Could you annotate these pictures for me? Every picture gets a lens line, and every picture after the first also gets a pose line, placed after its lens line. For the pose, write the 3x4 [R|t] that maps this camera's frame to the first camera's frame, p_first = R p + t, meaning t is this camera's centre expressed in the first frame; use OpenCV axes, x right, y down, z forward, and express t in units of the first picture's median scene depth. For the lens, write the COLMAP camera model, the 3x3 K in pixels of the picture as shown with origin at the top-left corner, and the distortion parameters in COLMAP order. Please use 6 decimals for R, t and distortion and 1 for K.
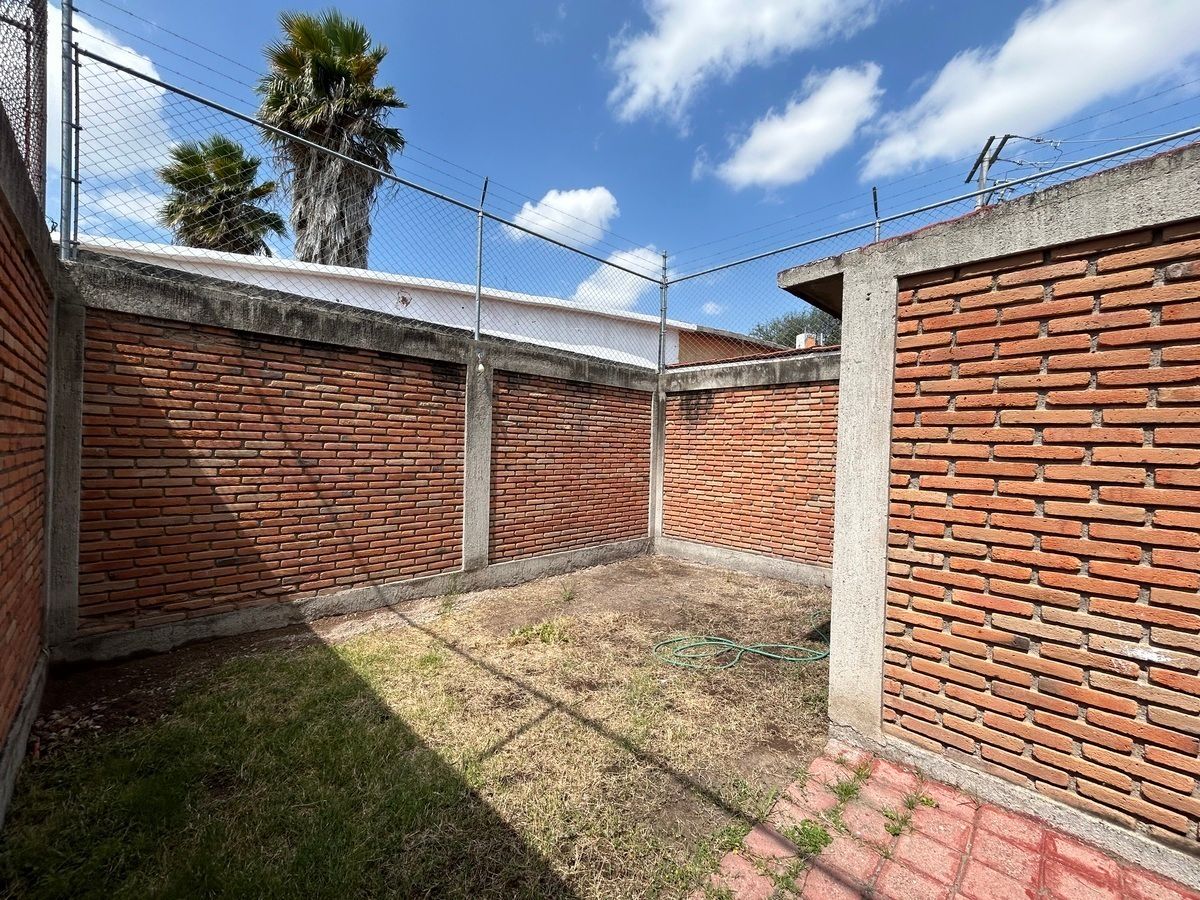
lens RADIAL K [[486.2, 0, 600.4], [0, 486.2, 448.3], [0, 0, 1]] dist [-0.001614, 0.000926]
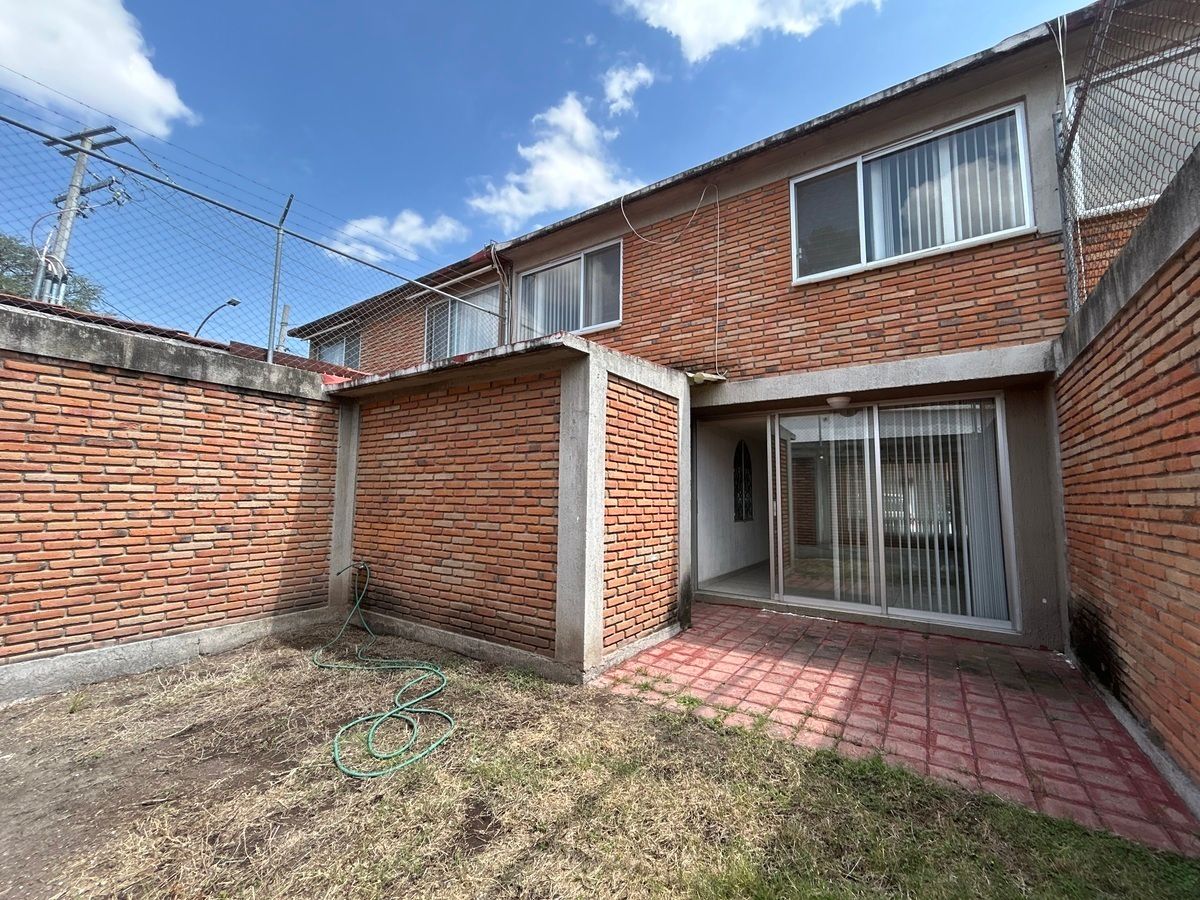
lens RADIAL K [[486.2, 0, 600.4], [0, 486.2, 448.3], [0, 0, 1]] dist [-0.001614, 0.000926]
pose [[-0.183033, 0.068742, 0.980700, -0.399529], [-0.010420, 0.997361, -0.071855, 0.012906], [-0.983052, -0.023371, -0.181834, 0.527525]]
